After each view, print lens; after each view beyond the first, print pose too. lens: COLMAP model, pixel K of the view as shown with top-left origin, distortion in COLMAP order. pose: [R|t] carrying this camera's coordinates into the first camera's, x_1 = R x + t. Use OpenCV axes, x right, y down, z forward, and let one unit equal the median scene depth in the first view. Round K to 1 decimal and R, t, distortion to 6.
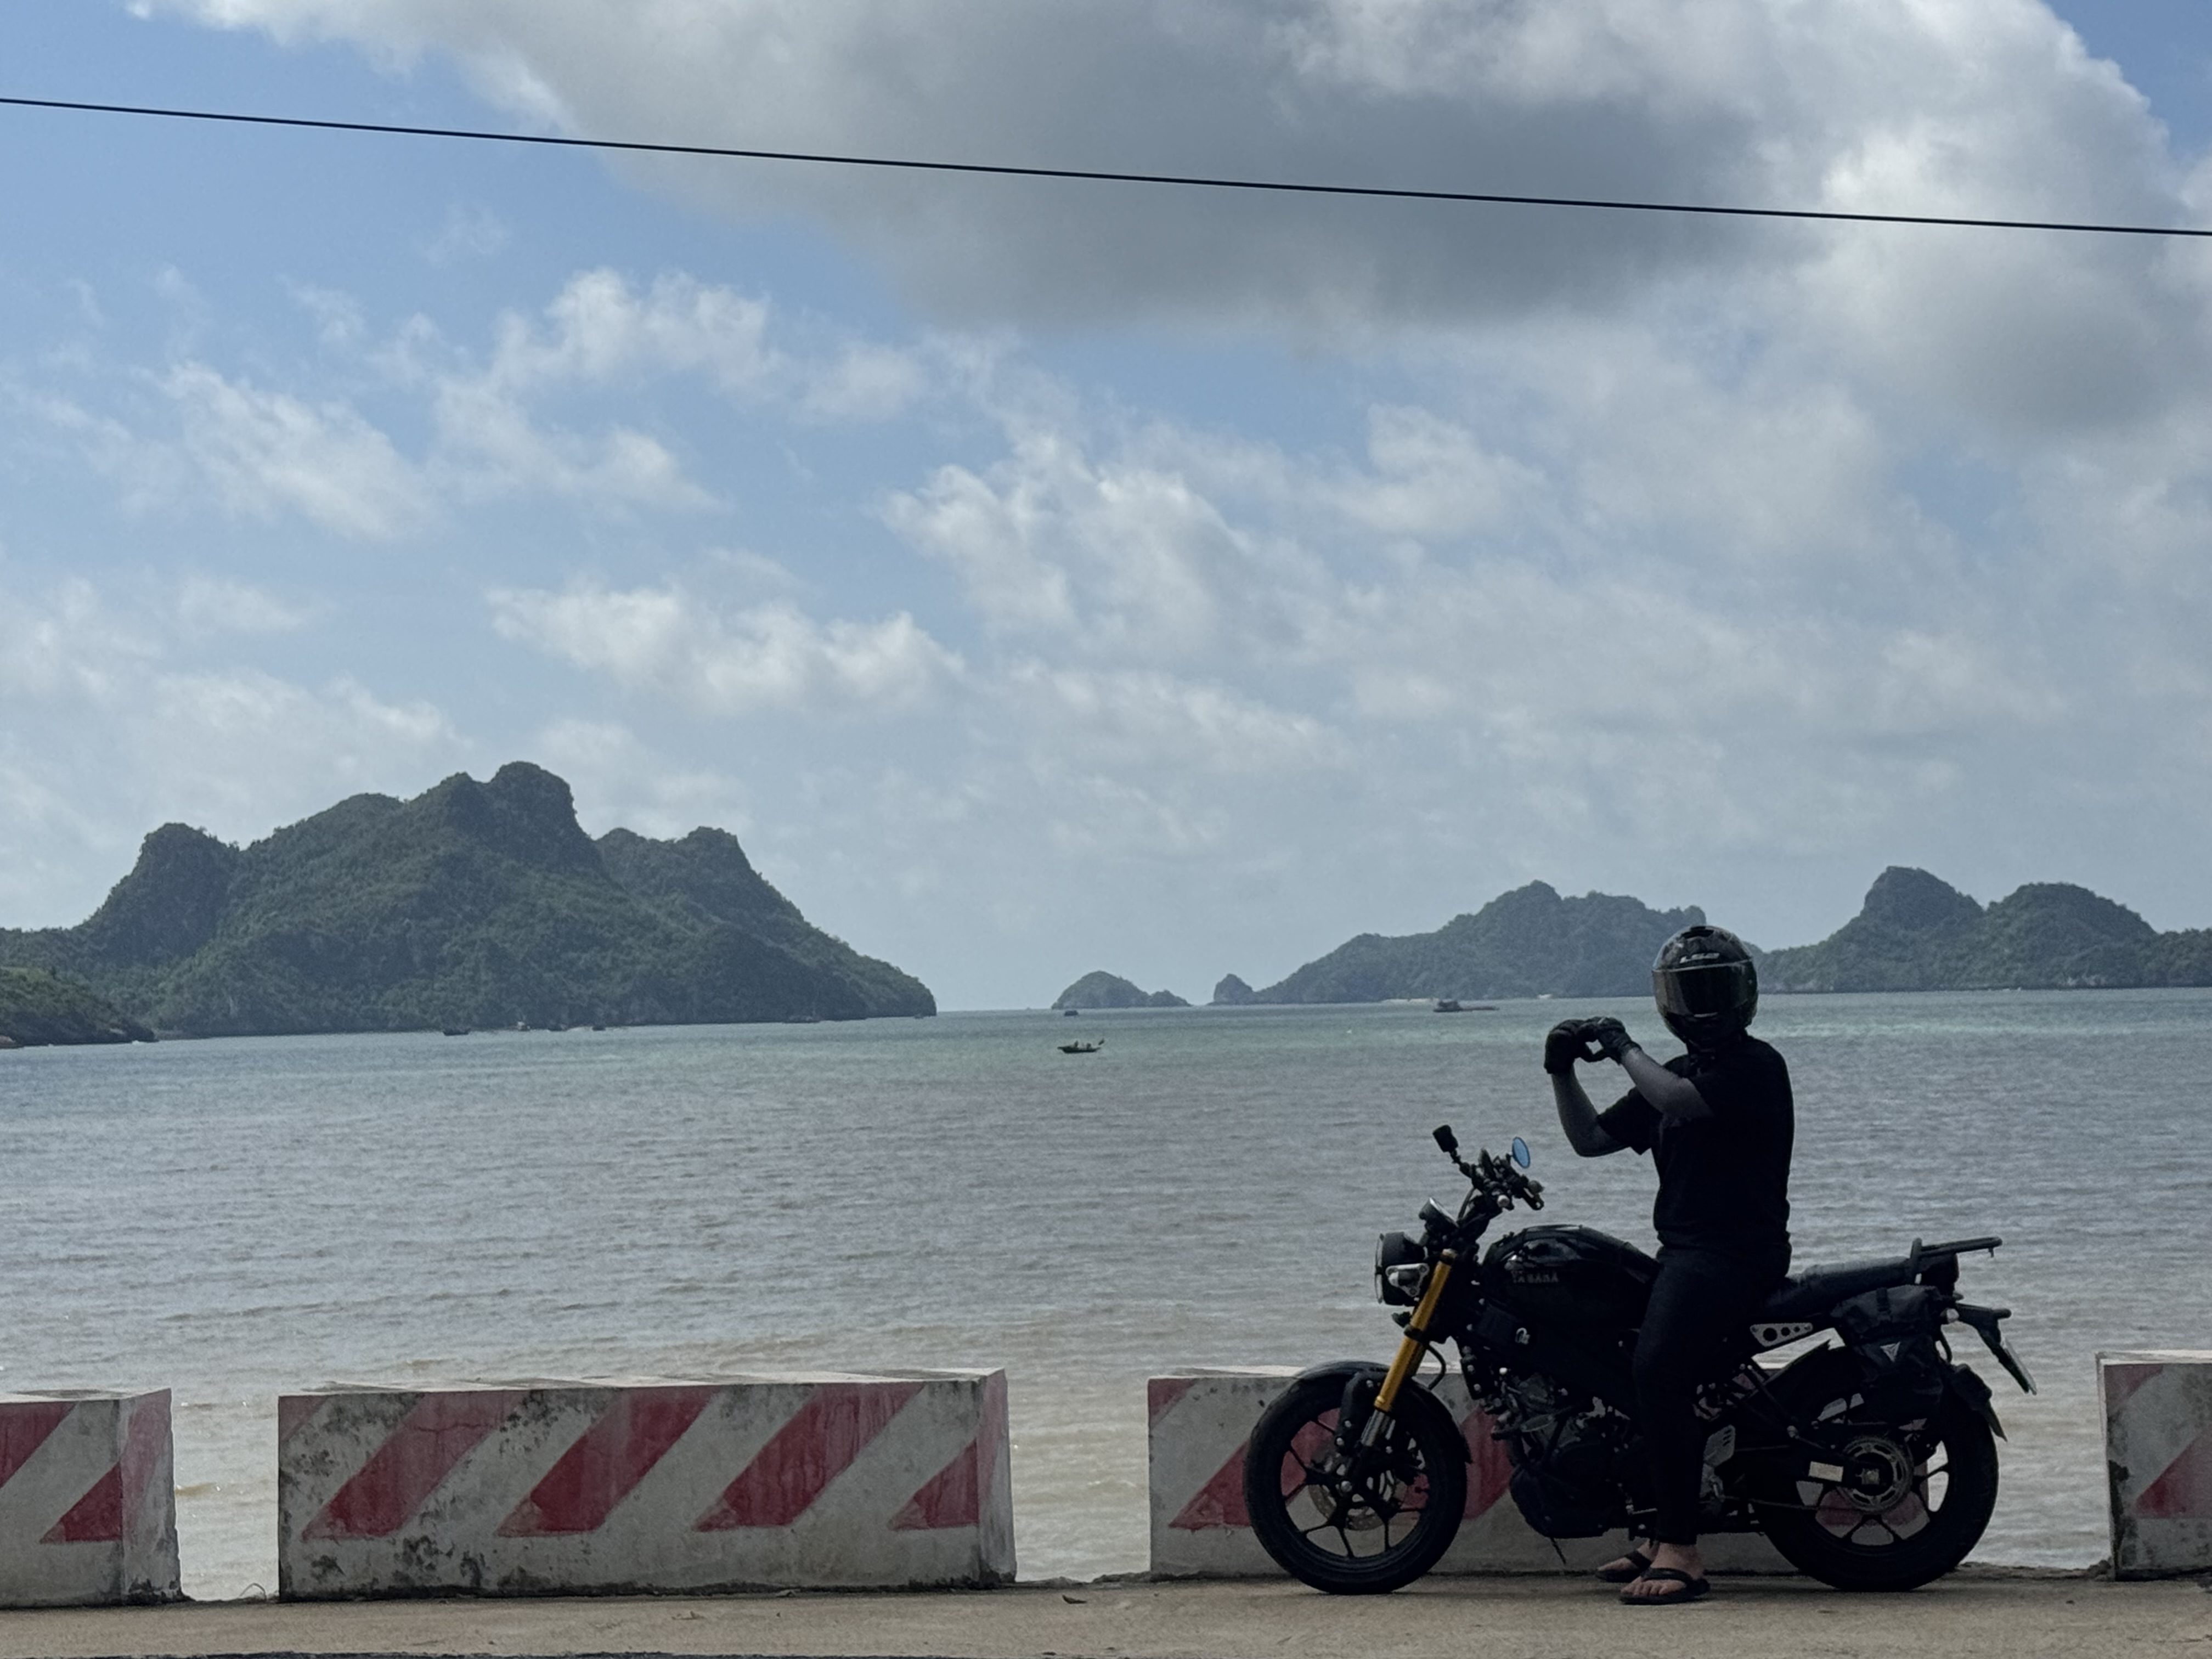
lens RADIAL K [[4475.0, 0, 1058.5], [0, 4475.0, 835.5], [0, 0, 1]] dist [0.149765, 0.005686]
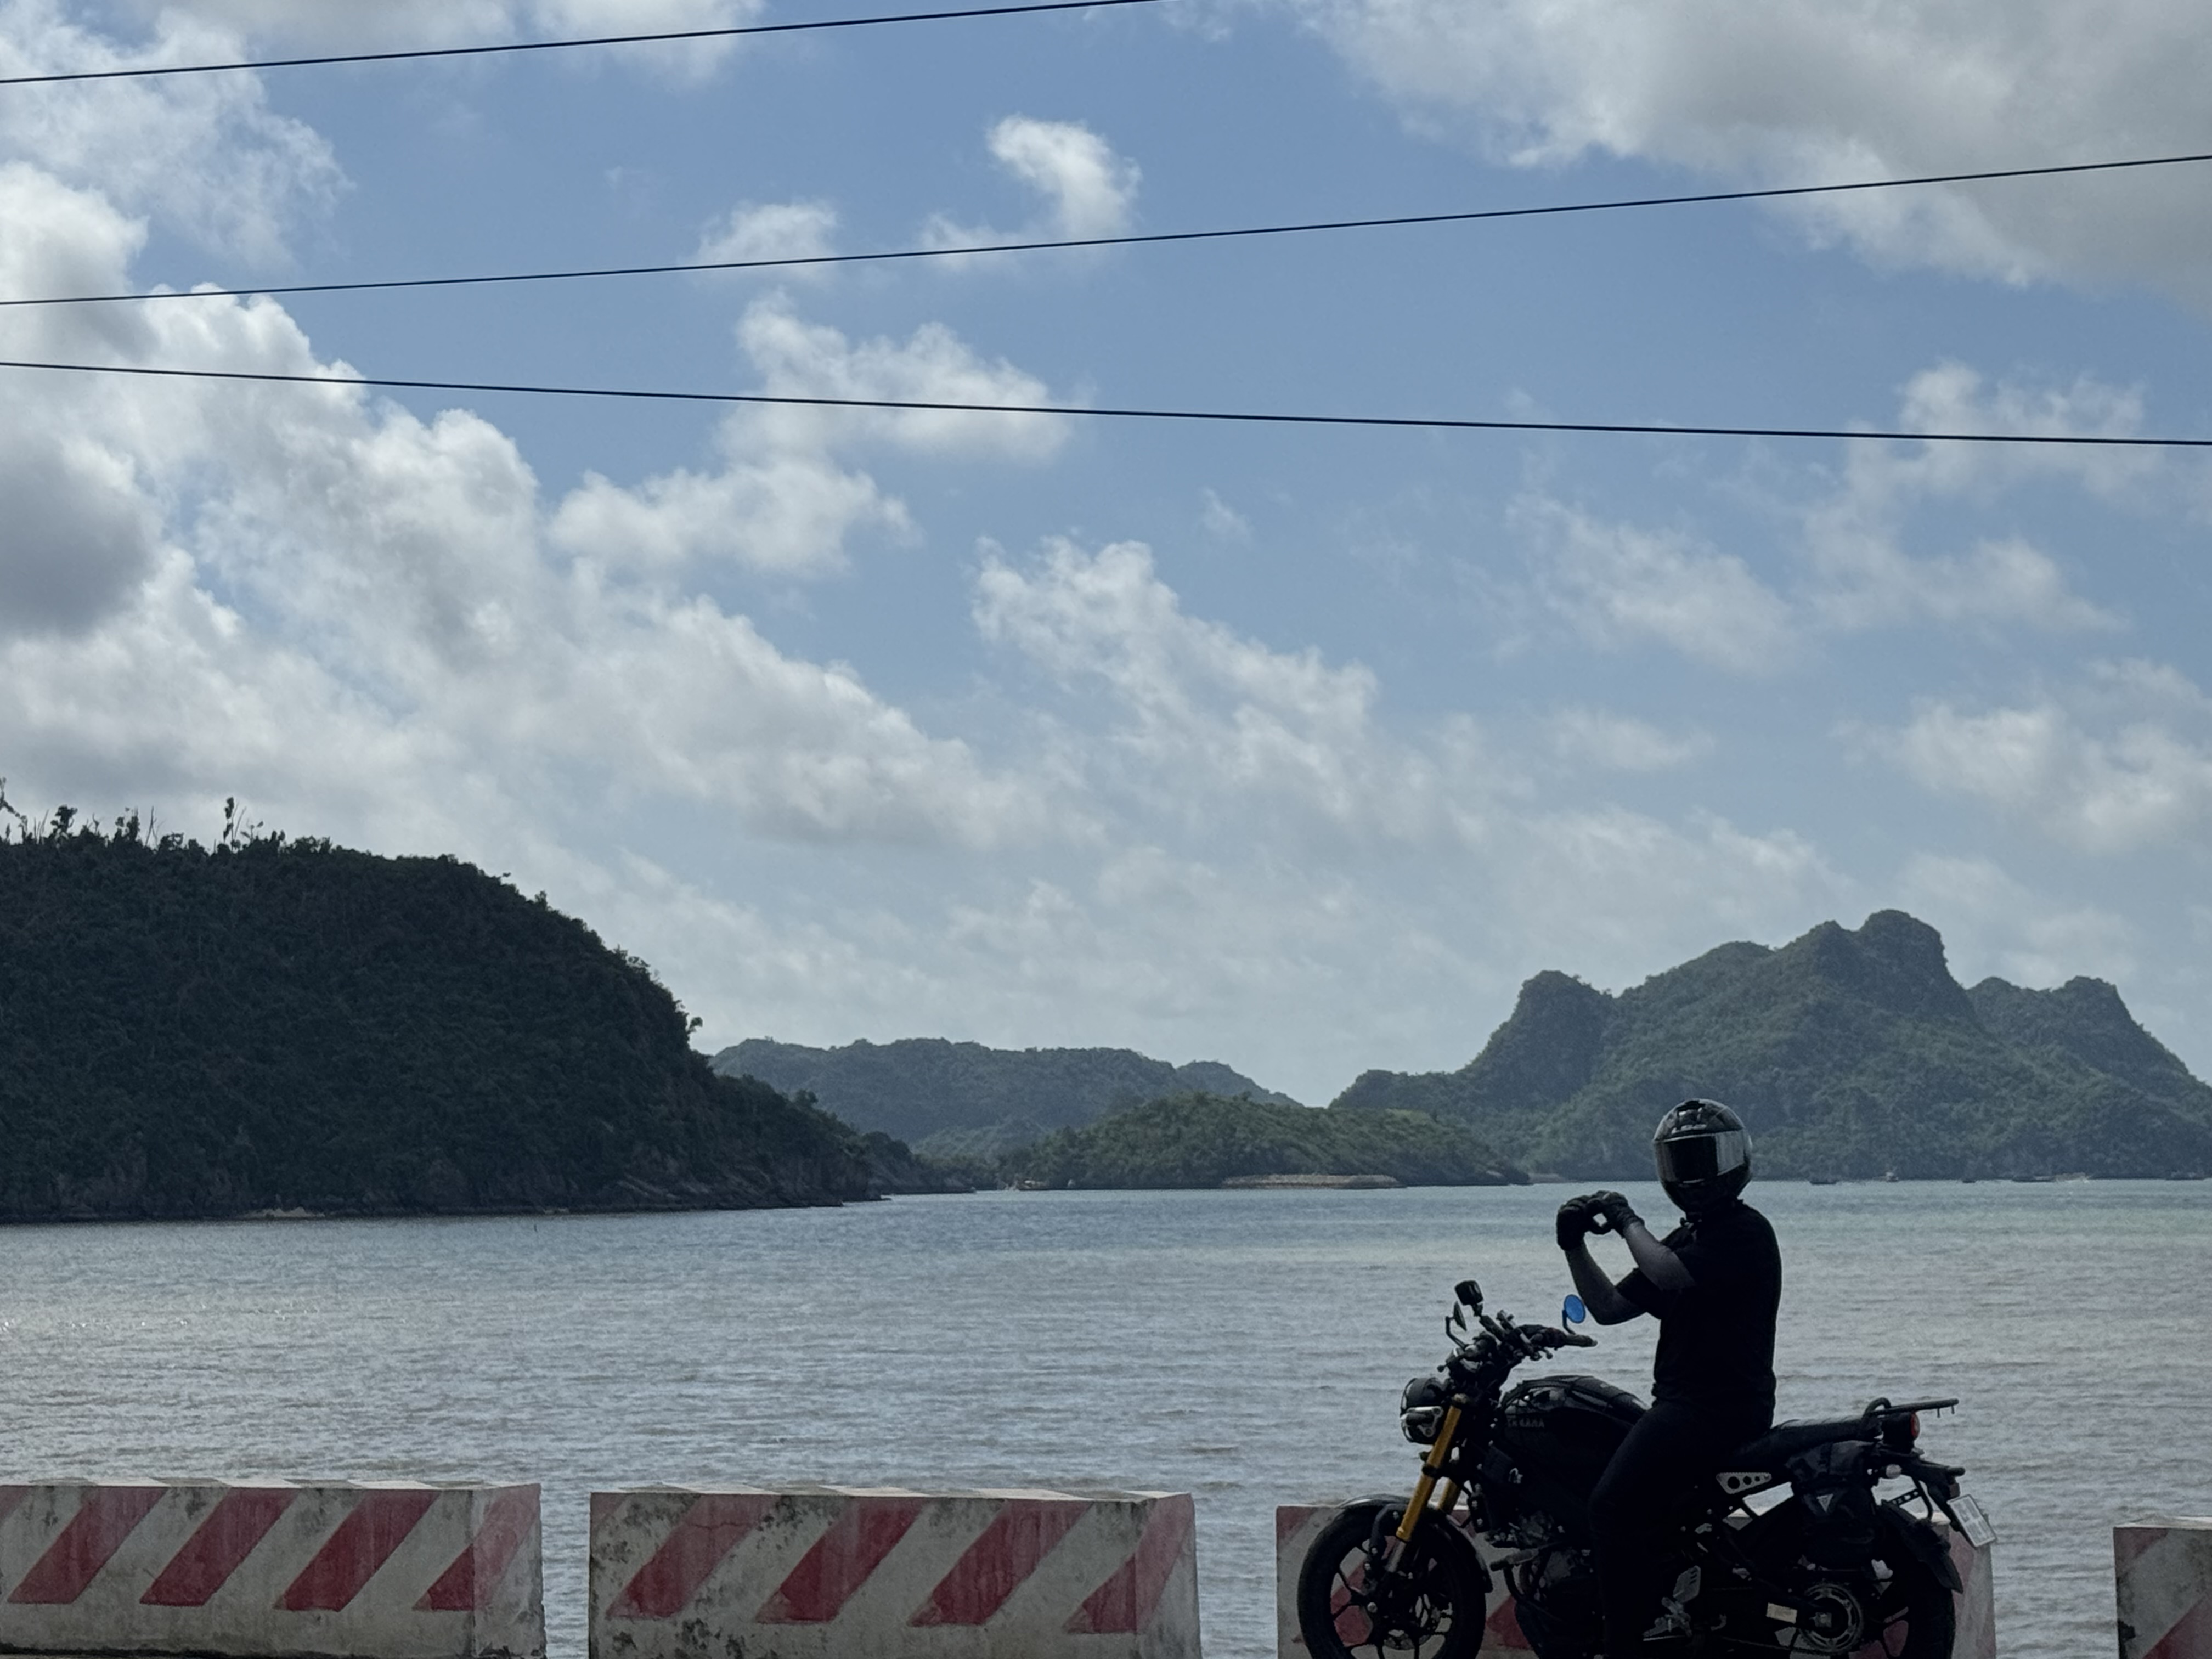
lens RADIAL K [[4483.2, 0, 1069.9], [0, 4483.2, 826.0], [0, 0, 1]] dist [0.163847, -0.101474]
pose [[0.949635, -0.008760, -0.313237, 0.310438], [-0.002061, 0.999413, -0.034197, -0.007815], [0.313353, 0.033120, 0.949059, -0.070378]]
